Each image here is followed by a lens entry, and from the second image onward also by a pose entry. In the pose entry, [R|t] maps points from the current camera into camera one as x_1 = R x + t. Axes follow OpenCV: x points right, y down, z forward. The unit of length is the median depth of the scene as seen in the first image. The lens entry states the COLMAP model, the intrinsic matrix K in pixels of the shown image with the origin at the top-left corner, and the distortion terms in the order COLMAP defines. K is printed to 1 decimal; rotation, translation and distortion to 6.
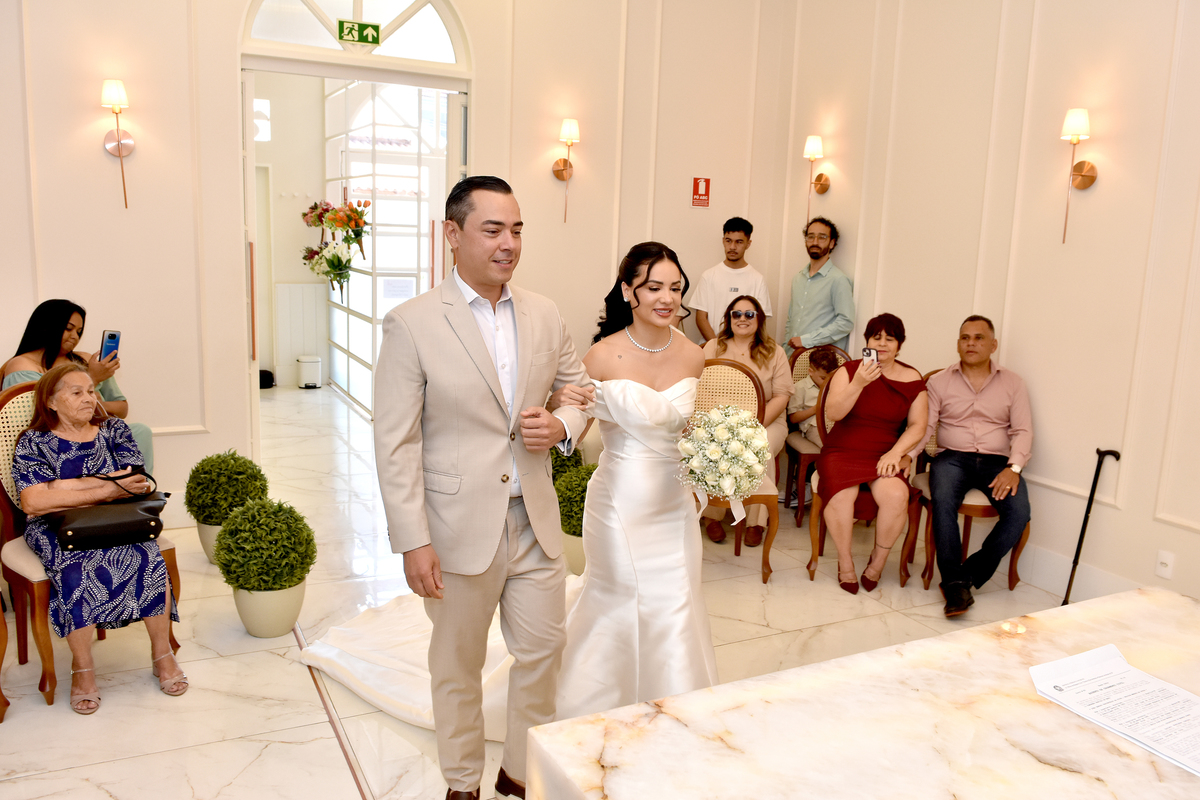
lens RADIAL K [[979.7, 0, 658.8], [0, 979.7, 406.2], [0, 0, 1]] dist [-0.030276, 0.042182]
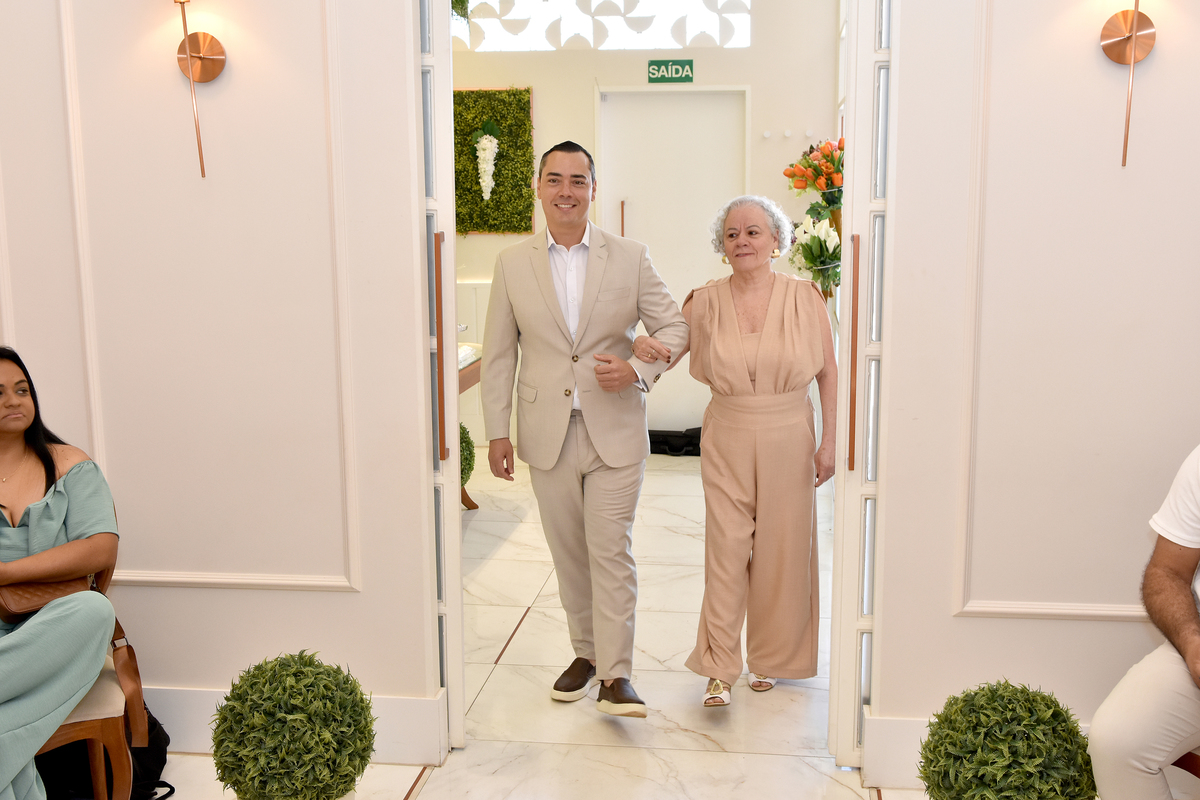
lens RADIAL K [[1444.3, 0, 616.4], [0, 1444.3, 390.8], [0, 0, 1]] dist [-0.027523, 0.000000]
pose [[0.817091, 0.047712, -0.574532, 0.061561], [-0.067454, 0.997637, -0.013082, -0.051519], [0.572549, 0.049444, 0.818378, 0.279314]]
